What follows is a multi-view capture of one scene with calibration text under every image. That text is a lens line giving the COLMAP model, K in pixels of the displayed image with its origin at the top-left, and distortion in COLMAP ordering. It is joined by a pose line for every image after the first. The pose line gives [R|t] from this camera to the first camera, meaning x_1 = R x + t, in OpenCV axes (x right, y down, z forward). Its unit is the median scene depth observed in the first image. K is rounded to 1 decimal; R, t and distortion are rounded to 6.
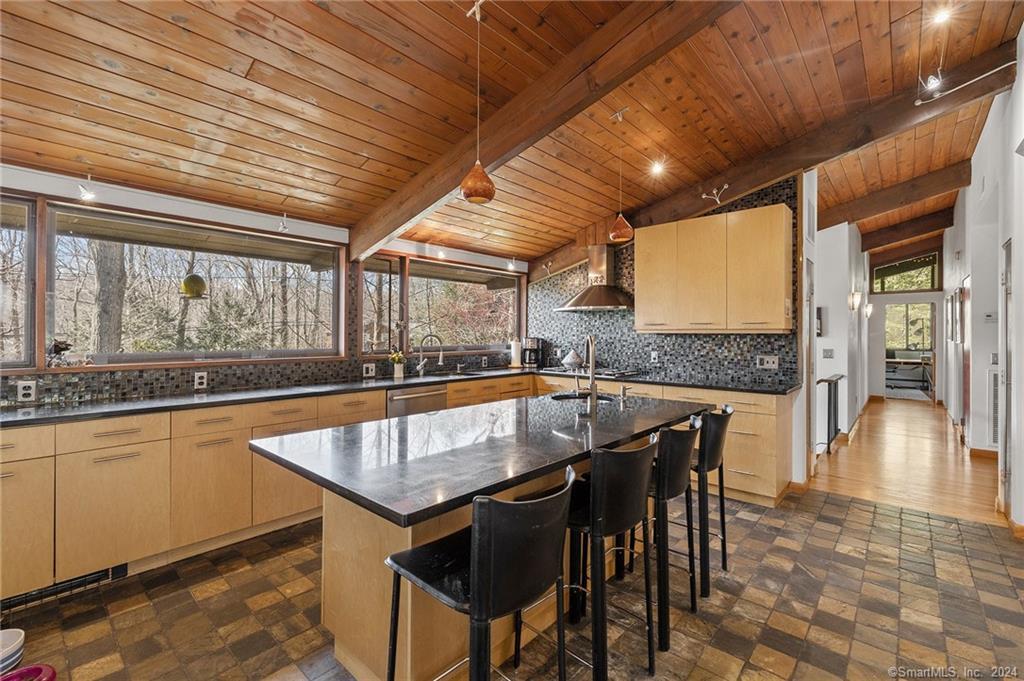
lens RADIAL K [[443.0, 0, 512.3], [0, 443.0, 336.5], [0, 0, 1]] dist [-0.001326, -0.000061]
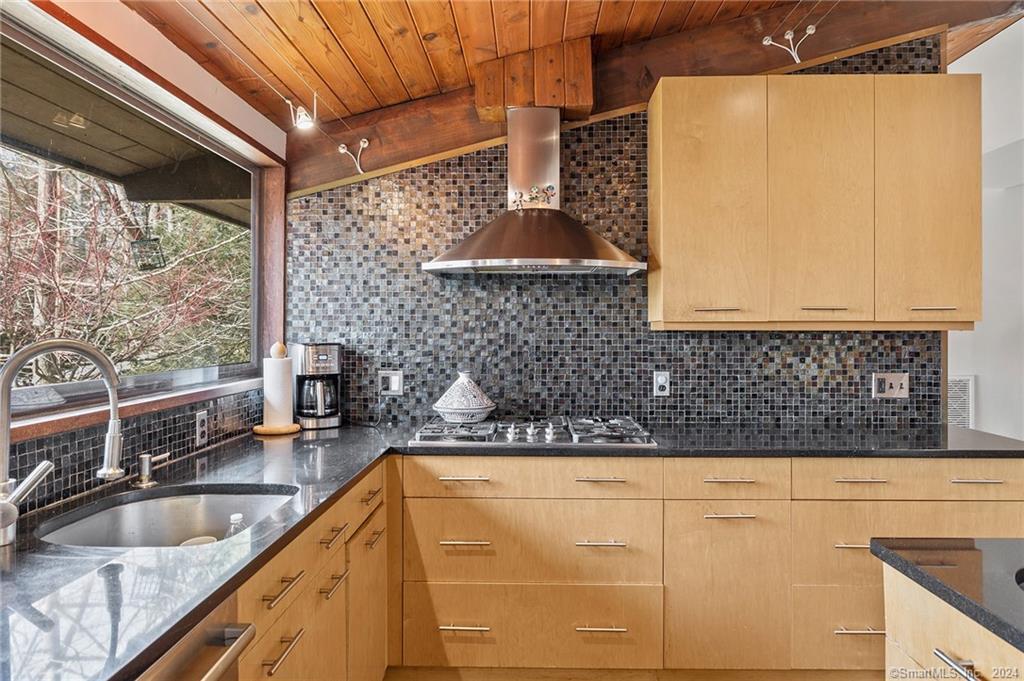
lens RADIAL K [[647.6, 0, 514.2], [0, 647.6, 333.4], [0, 0, 1]] dist [0.000163, -0.000640]
pose [[0.754902, -0.007594, 0.655793, -0.199353], [0.005734, 0.999971, 0.004980, -0.007607], [-0.655812, 0.000001, 0.754924, 0.566850]]
